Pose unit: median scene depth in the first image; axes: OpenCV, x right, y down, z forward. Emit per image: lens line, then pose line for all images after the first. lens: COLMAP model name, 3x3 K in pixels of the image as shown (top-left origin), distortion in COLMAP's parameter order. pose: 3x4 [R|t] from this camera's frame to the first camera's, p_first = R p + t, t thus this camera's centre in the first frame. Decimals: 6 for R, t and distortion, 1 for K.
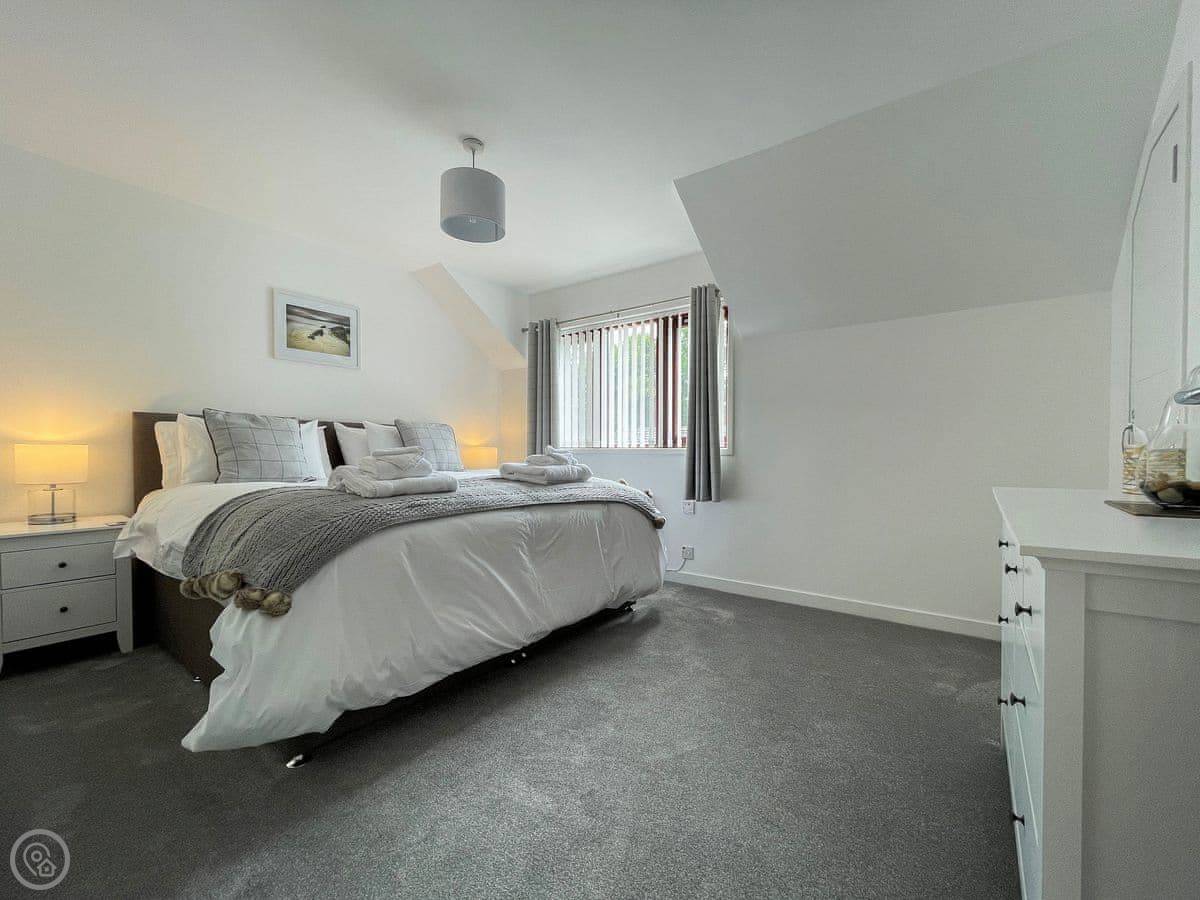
lens RADIAL K [[492.7, 0, 616.6], [0, 492.7, 462.5], [0, 0, 1]] dist [0.012958, -0.007437]
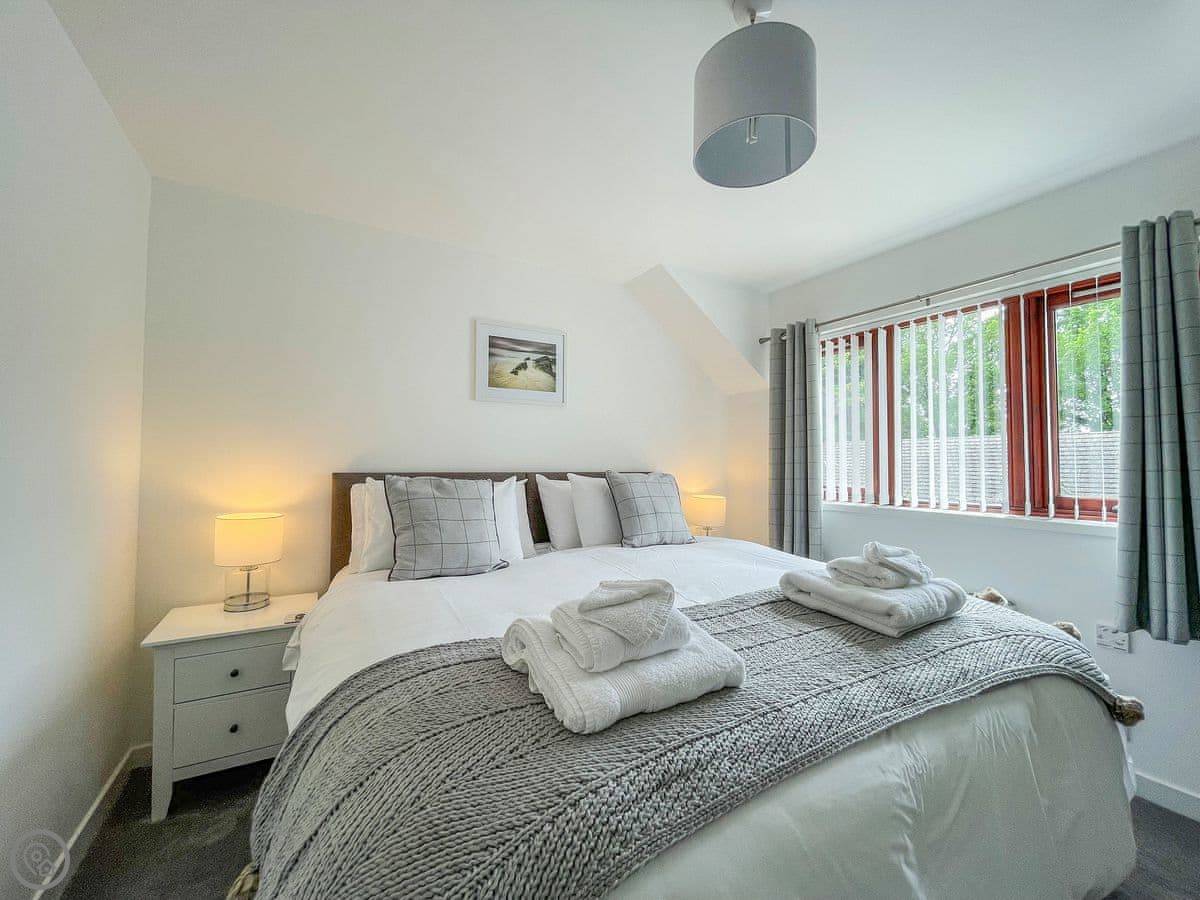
lens RADIAL K [[489.6, 0, 604.3], [0, 489.6, 438.0], [0, 0, 1]] dist [-0.002649, -0.000512]
pose [[0.919070, -0.020743, -0.393547, -0.155739], [-0.010256, 0.997017, -0.076503, -0.081171], [0.393960, 0.074348, 0.916116, 0.312595]]
